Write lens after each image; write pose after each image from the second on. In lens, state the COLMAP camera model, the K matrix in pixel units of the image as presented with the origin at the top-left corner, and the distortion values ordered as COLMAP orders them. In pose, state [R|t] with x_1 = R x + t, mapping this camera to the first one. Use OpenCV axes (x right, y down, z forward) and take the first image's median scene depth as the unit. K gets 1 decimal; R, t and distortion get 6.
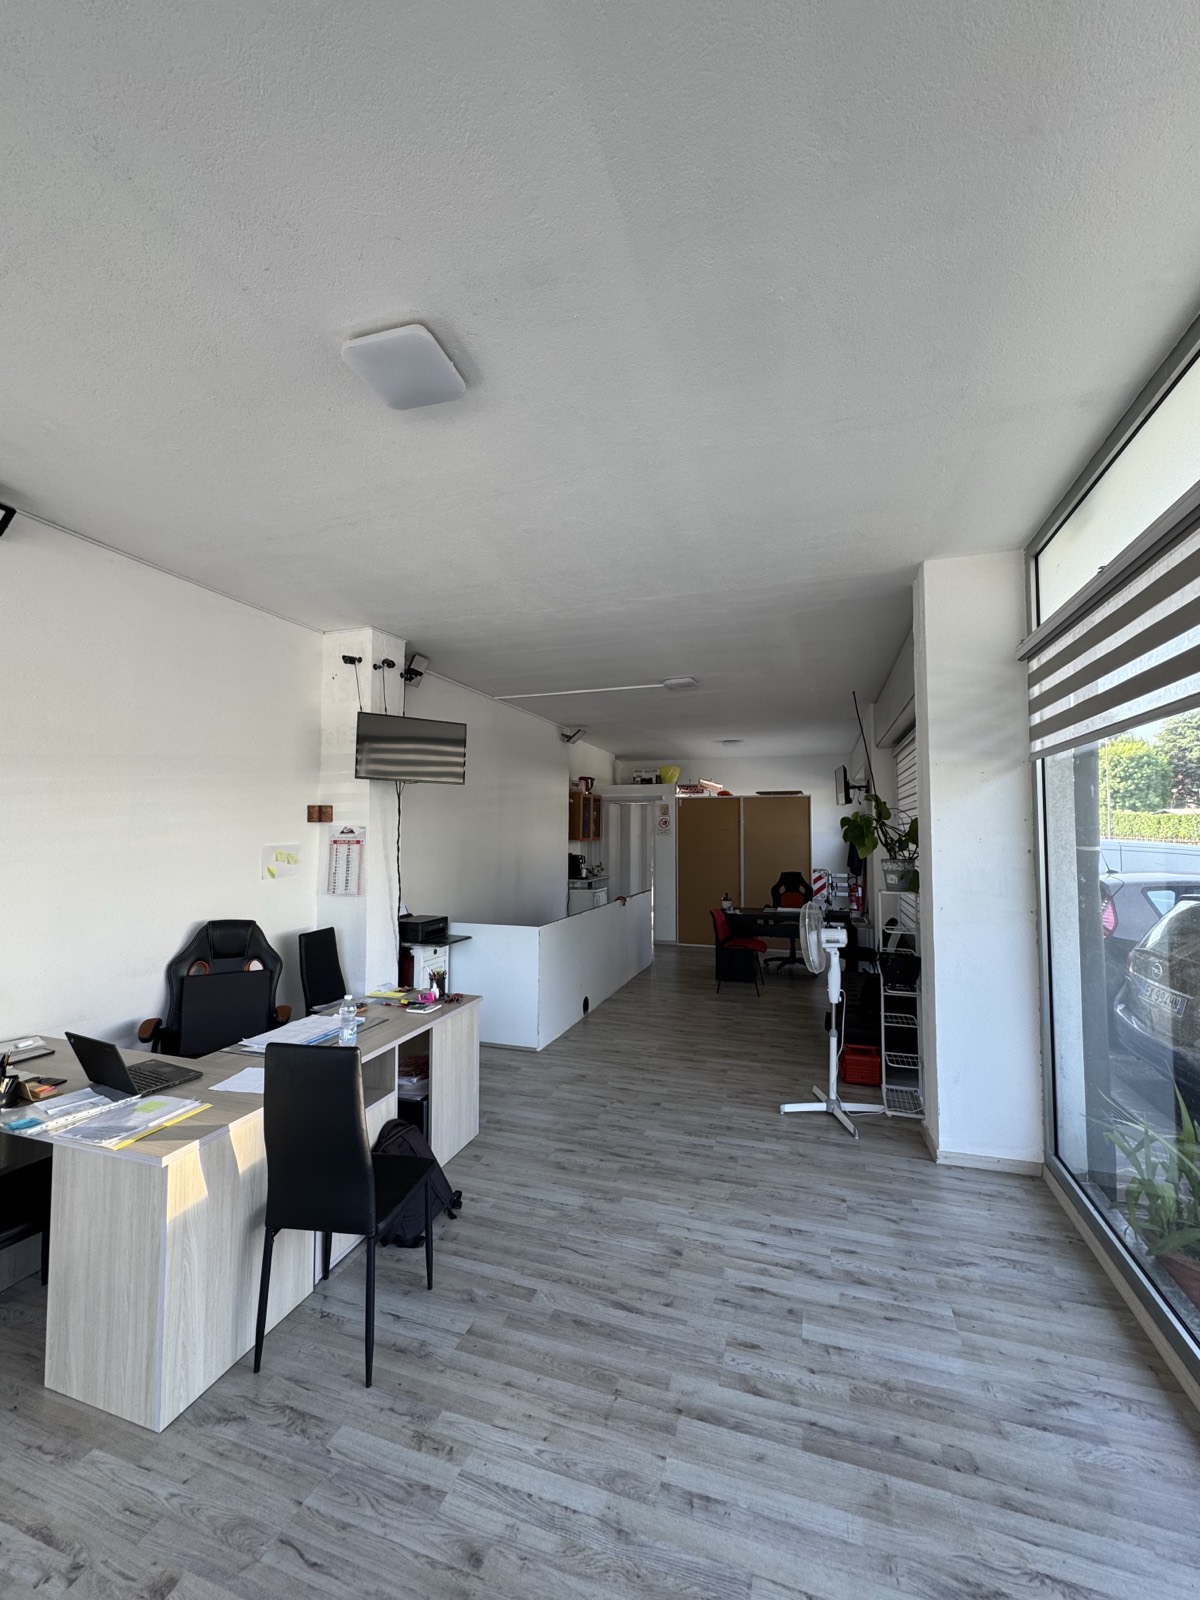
lens RADIAL K [[649.8, 0, 600.0], [0, 649.8, 800.0], [0, 0, 1]] dist [-0.022475, 0.000033]
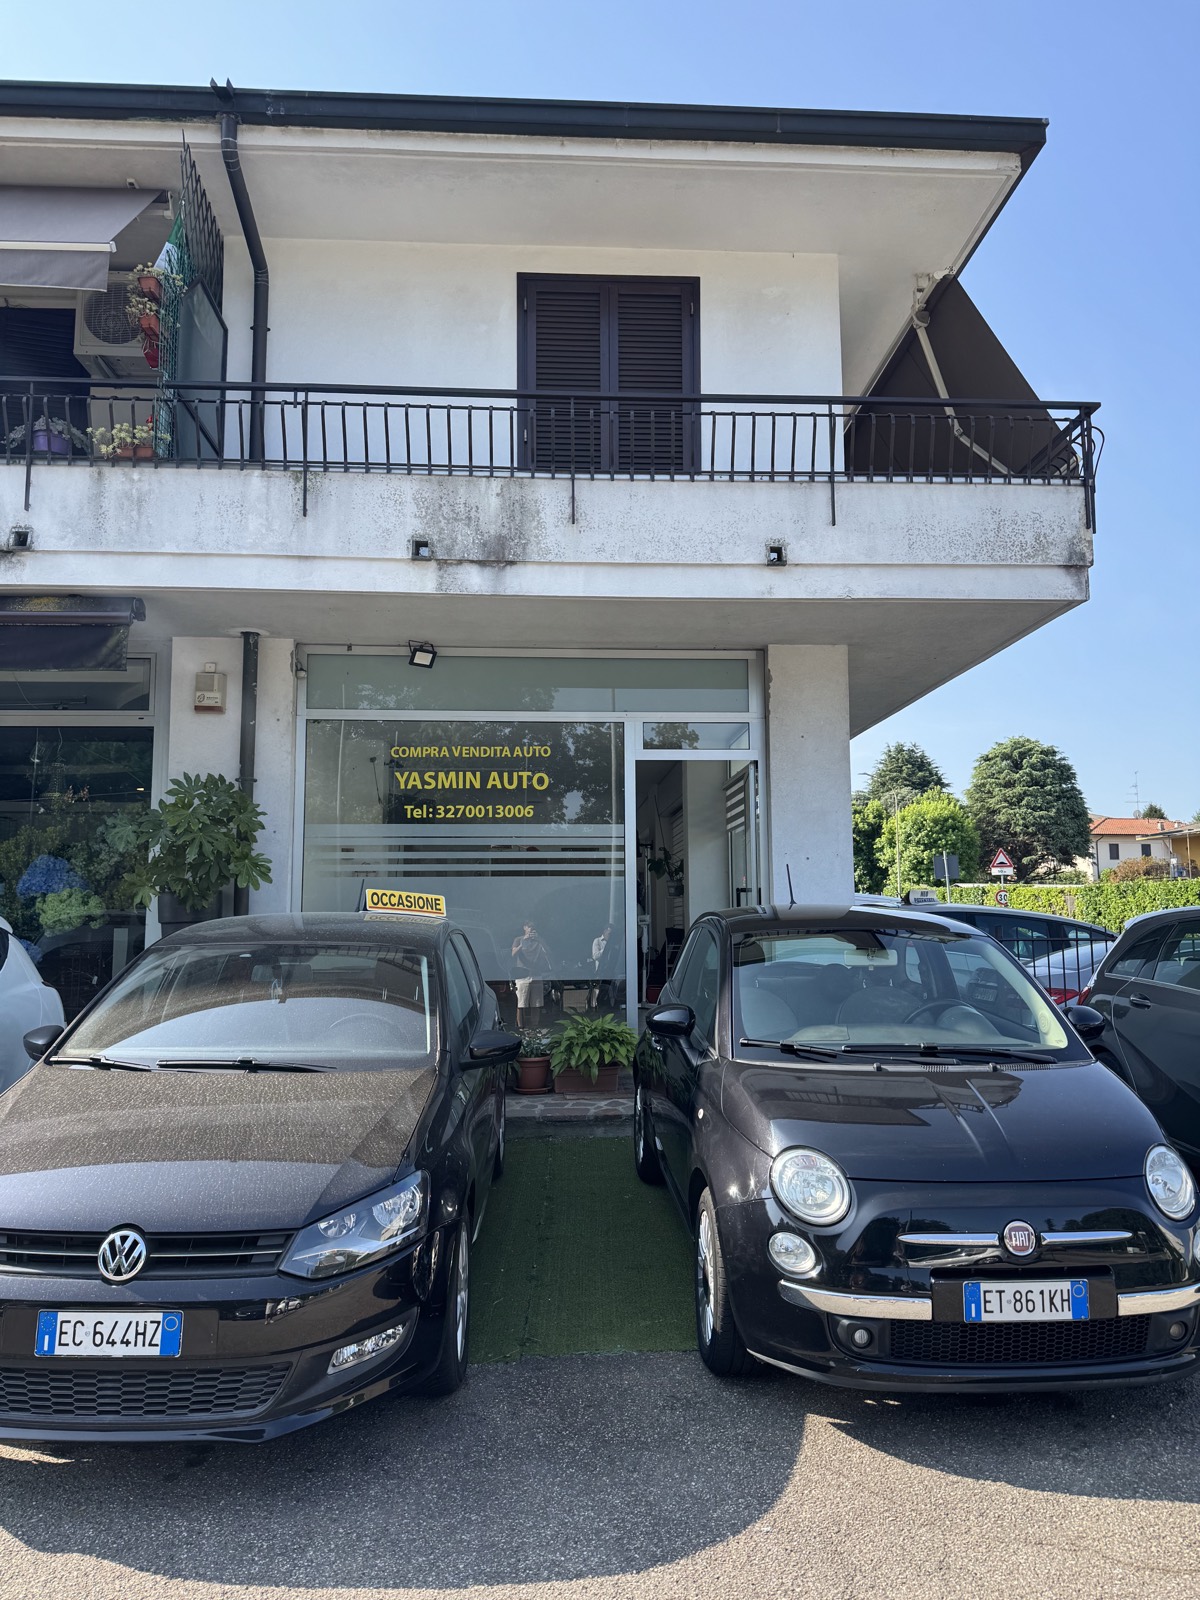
lens RADIAL K [[1101.5, 0, 600.0], [0, 1101.5, 800.0], [0, 0, 1]] dist [-0.024745, -0.000704]
pose [[0.929984, 0.034913, 0.365937, -0.865424], [-0.011467, 0.997750, -0.066050, 0.063300], [-0.367420, 0.057229, 0.928293, -1.794974]]
